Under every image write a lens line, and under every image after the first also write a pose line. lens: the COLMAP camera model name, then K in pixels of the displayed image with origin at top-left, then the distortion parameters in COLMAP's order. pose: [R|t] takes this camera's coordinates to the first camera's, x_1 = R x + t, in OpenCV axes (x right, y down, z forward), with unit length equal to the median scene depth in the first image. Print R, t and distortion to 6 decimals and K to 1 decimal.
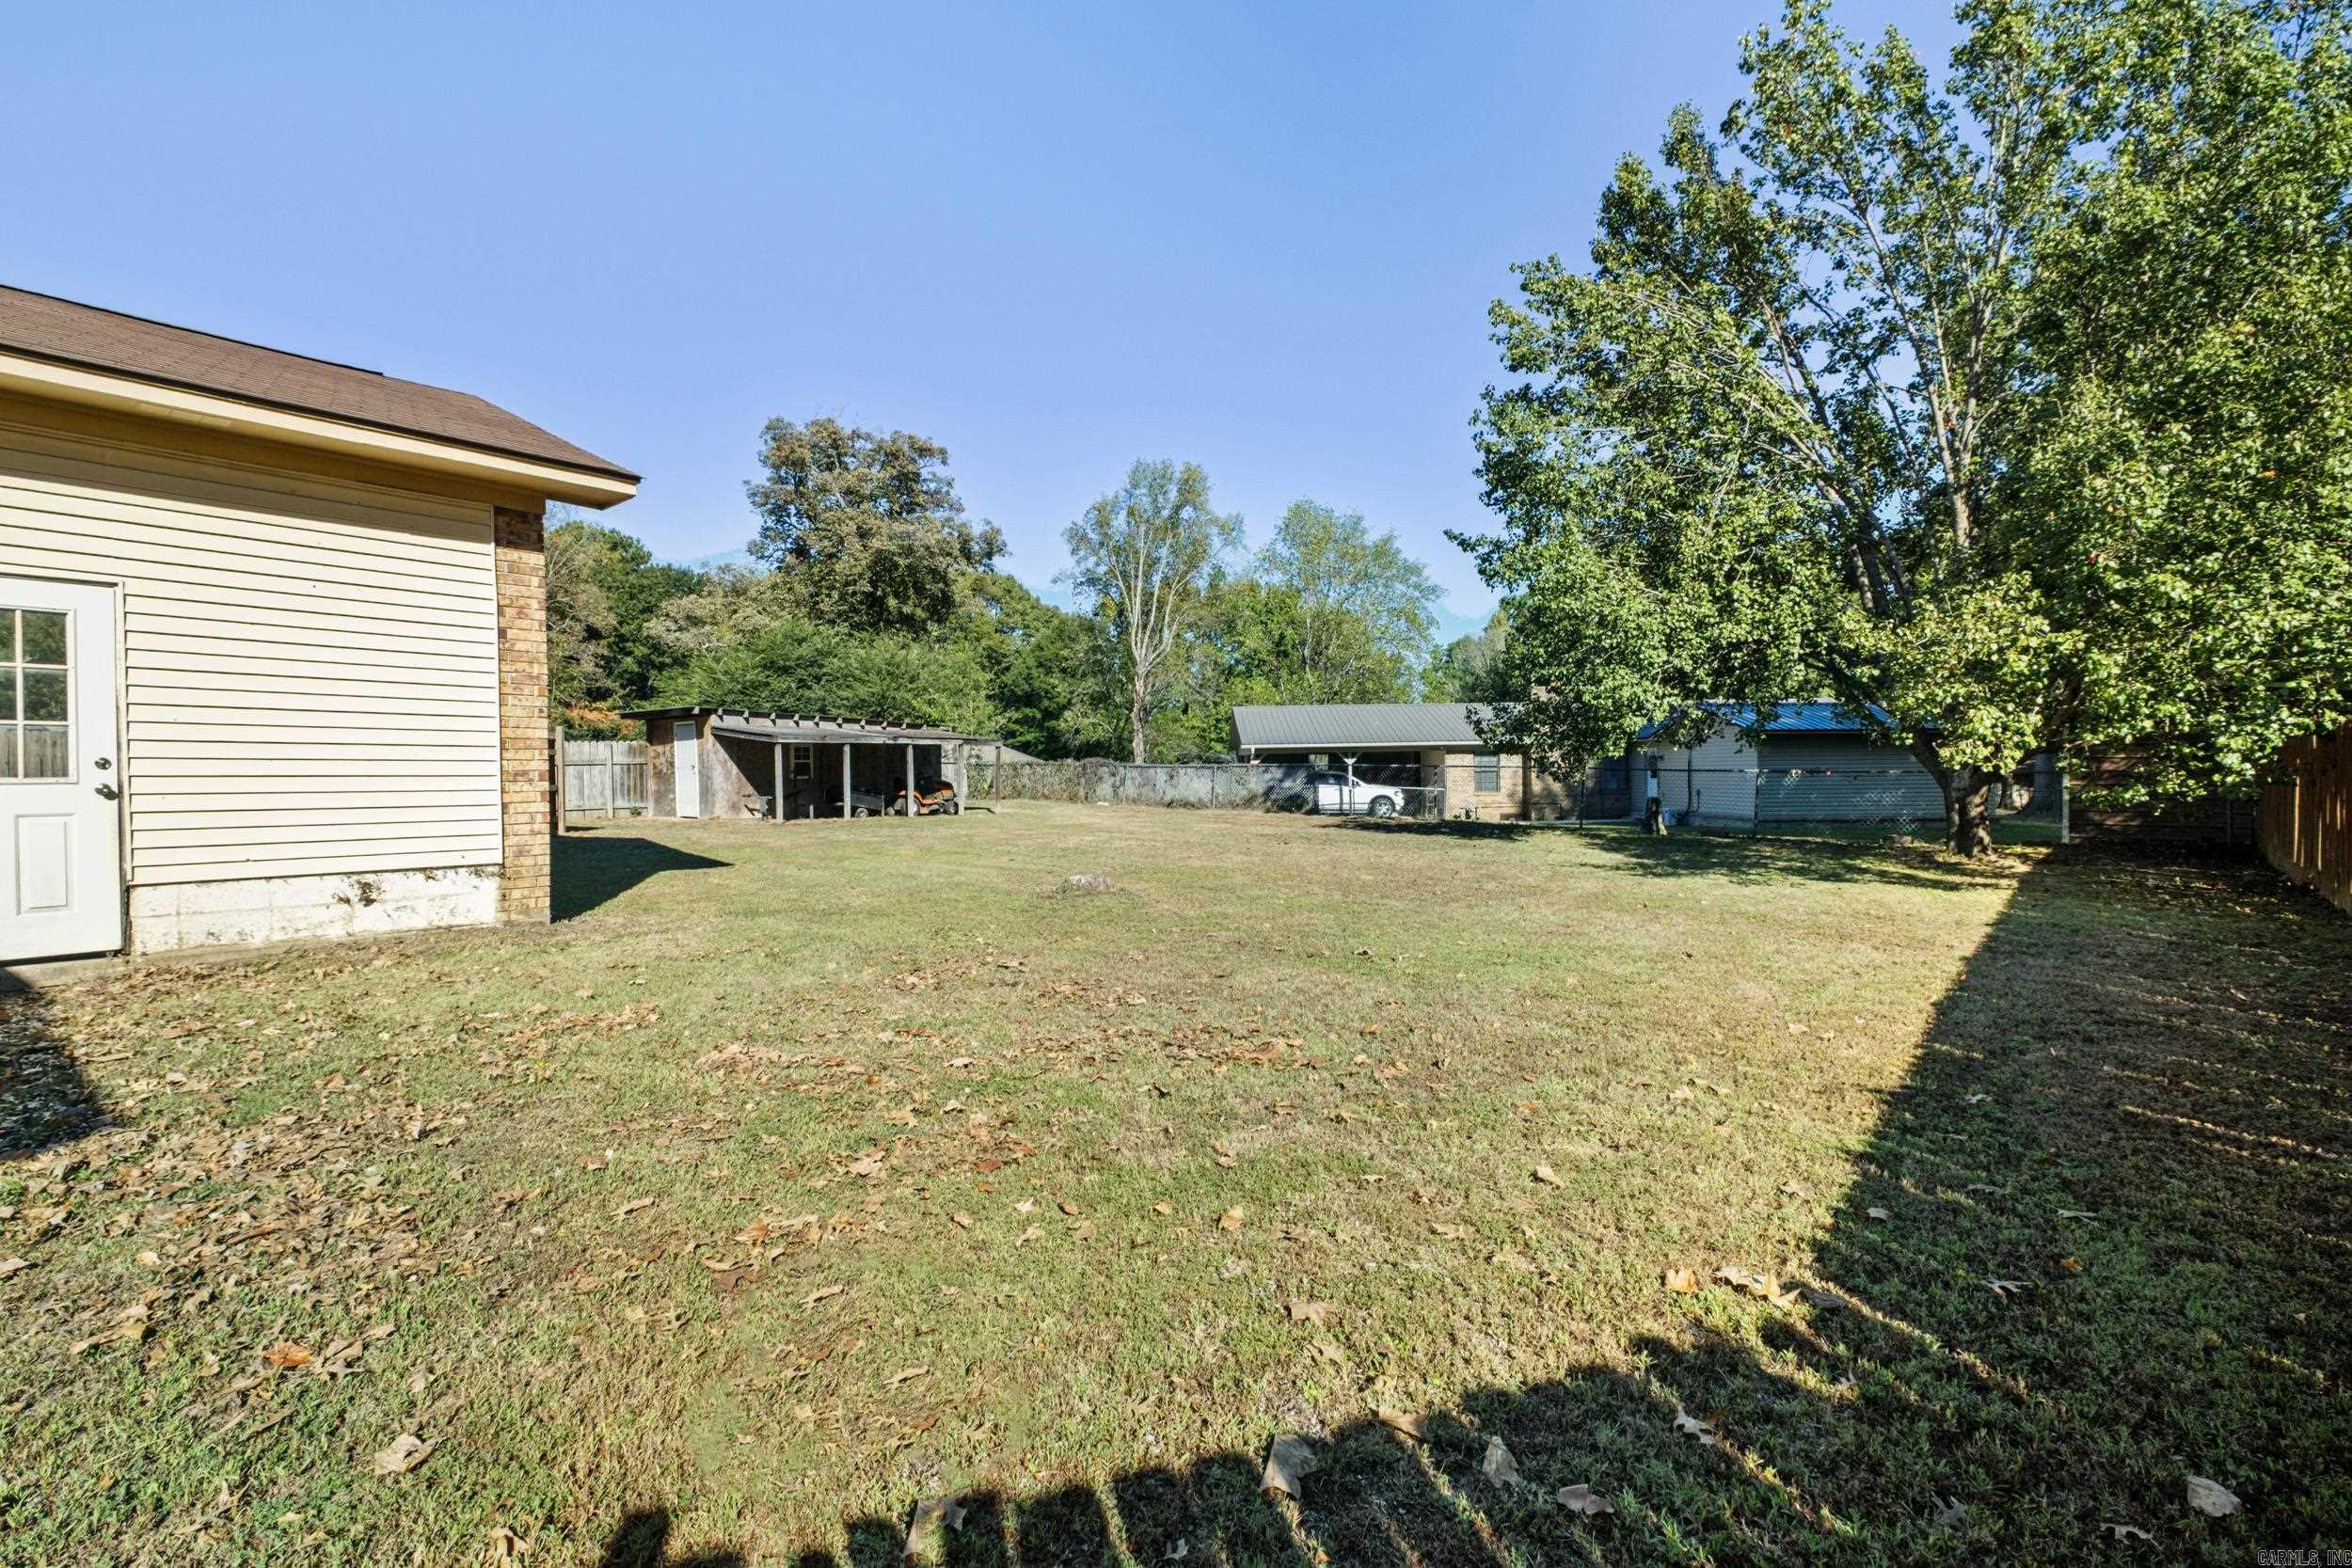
lens RADIAL K [[1017.1, 0, 1168.5], [0, 1017.1, 778.4], [0, 0, 1]] dist [0.004911, 0.000117]
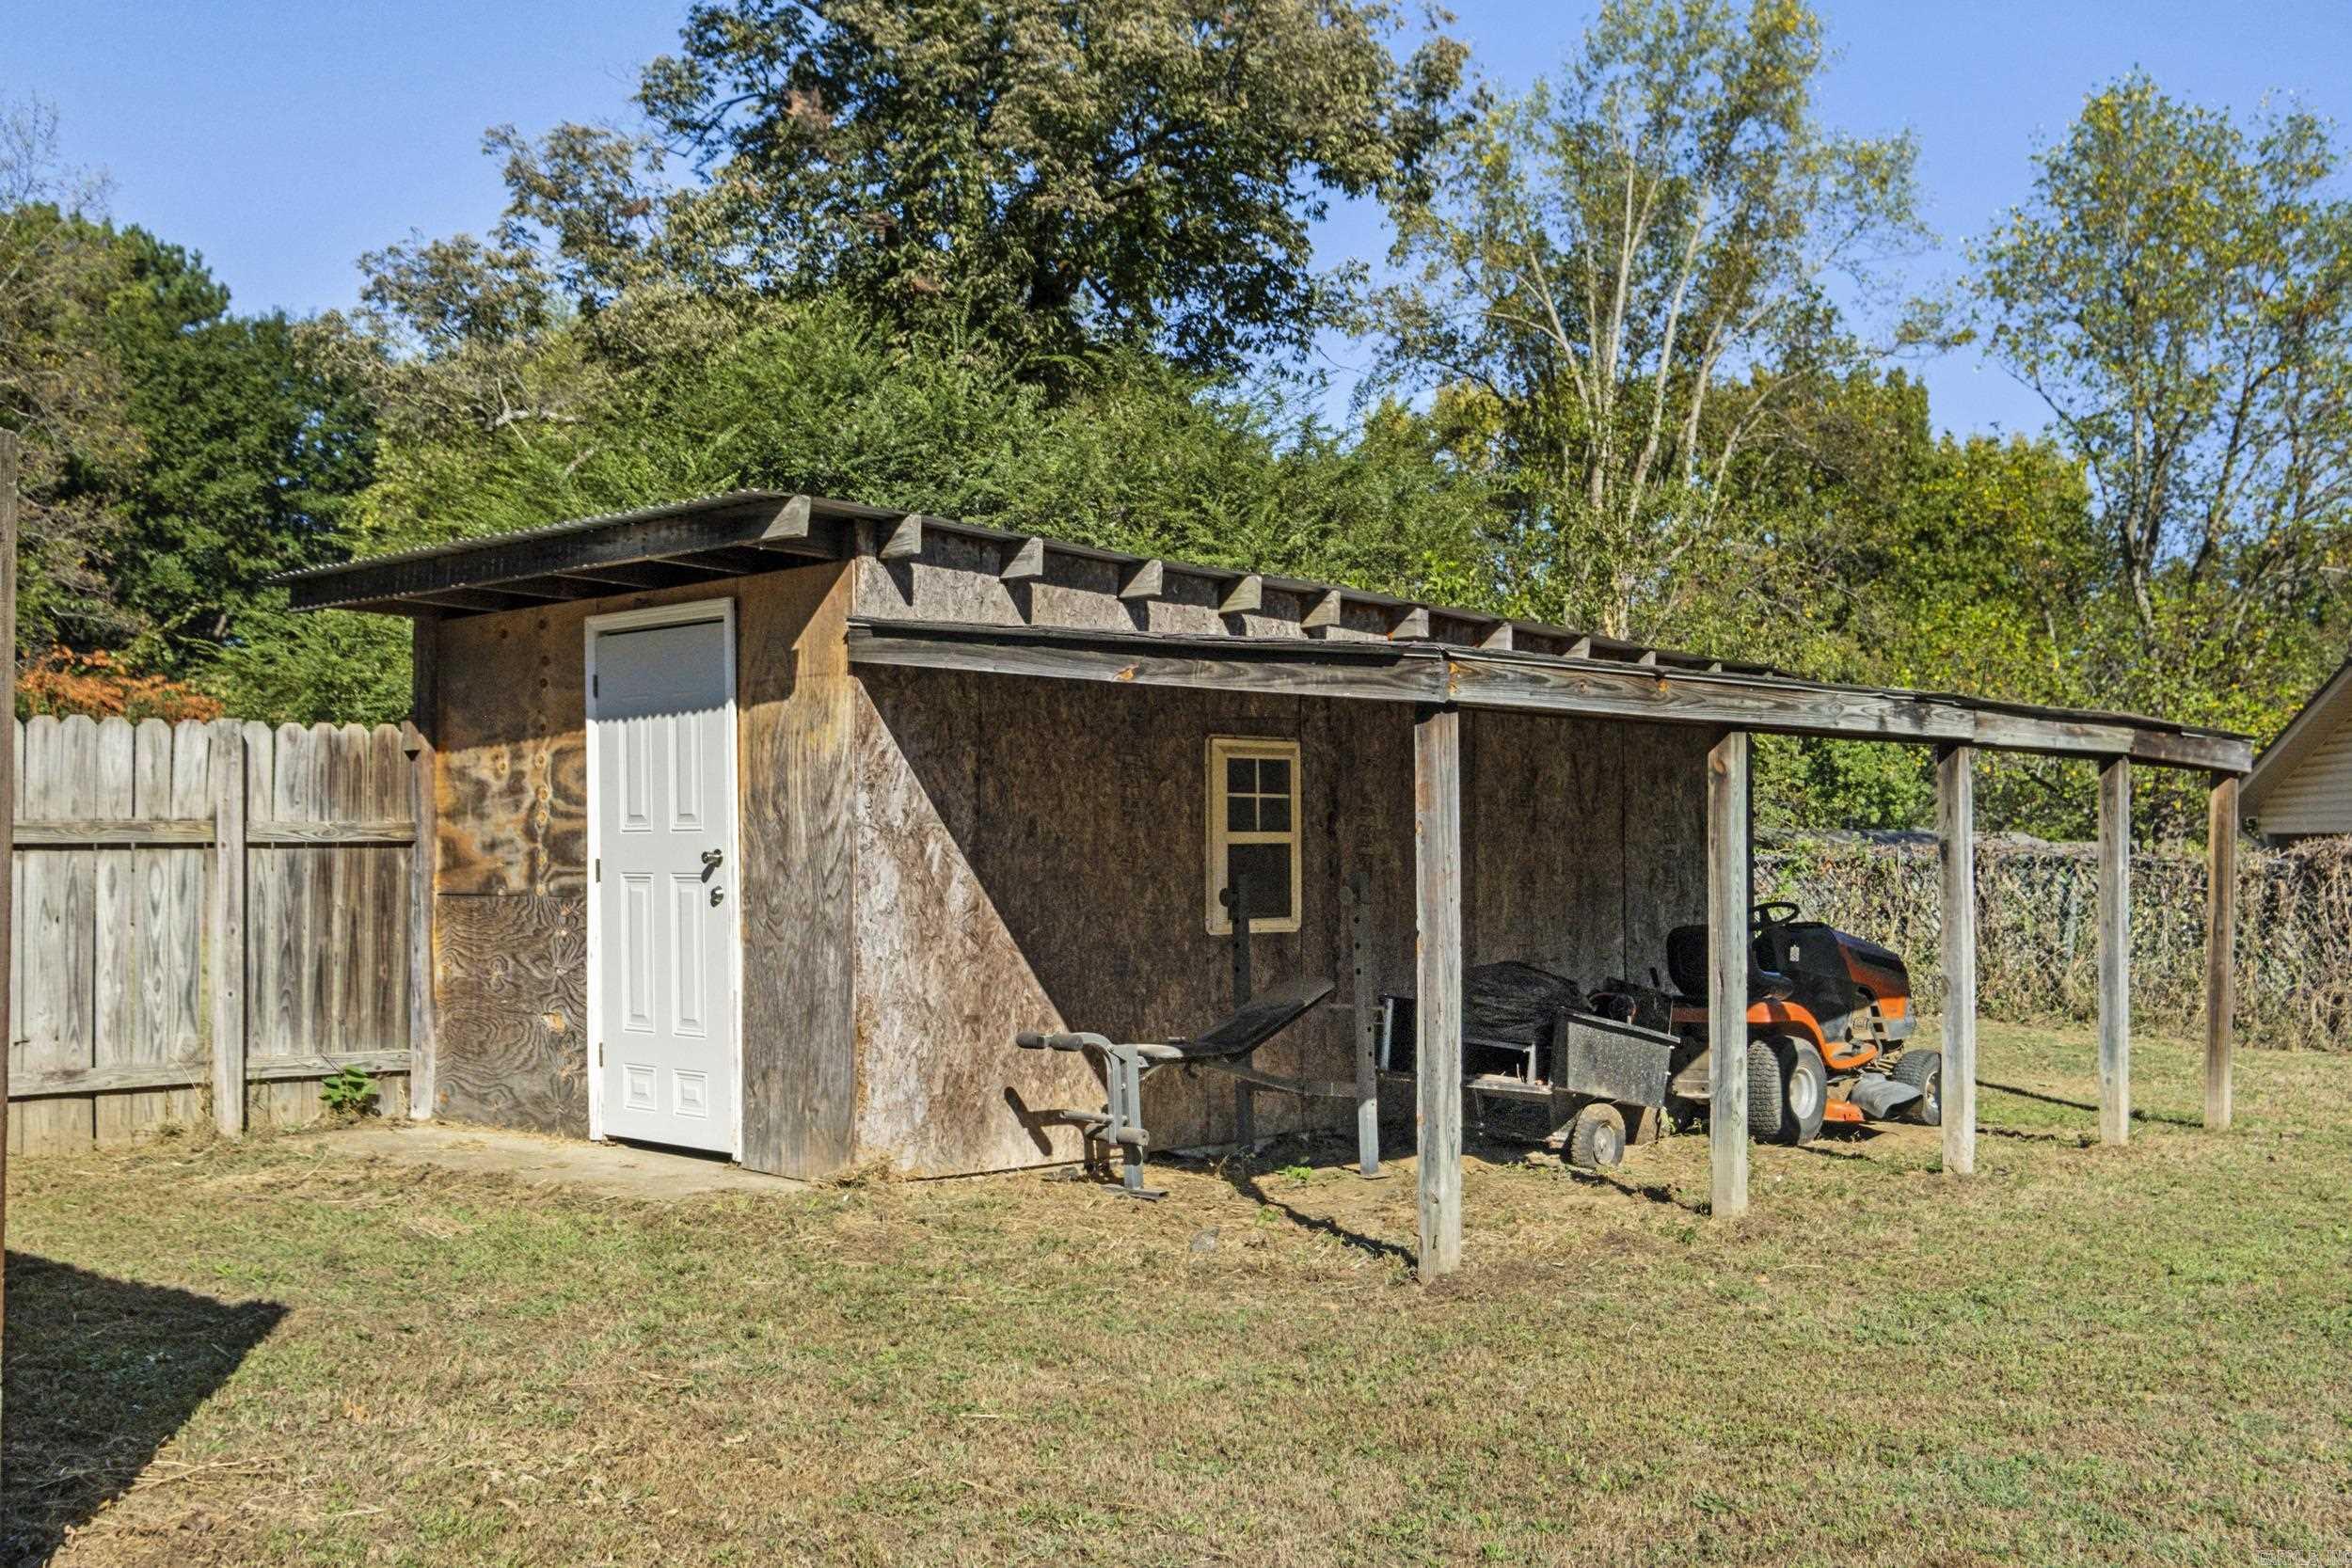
lens RADIAL K [[2378.2, 0, 1178.7], [0, 2378.2, 790.9], [0, 0, 1]] dist [-0.006255, 0.000000]
pose [[0.997408, 0.008863, -0.071411, -0.337660], [-0.011940, 0.999013, -0.042773, -0.006948], [0.070961, 0.043515, 0.996529, 0.566176]]
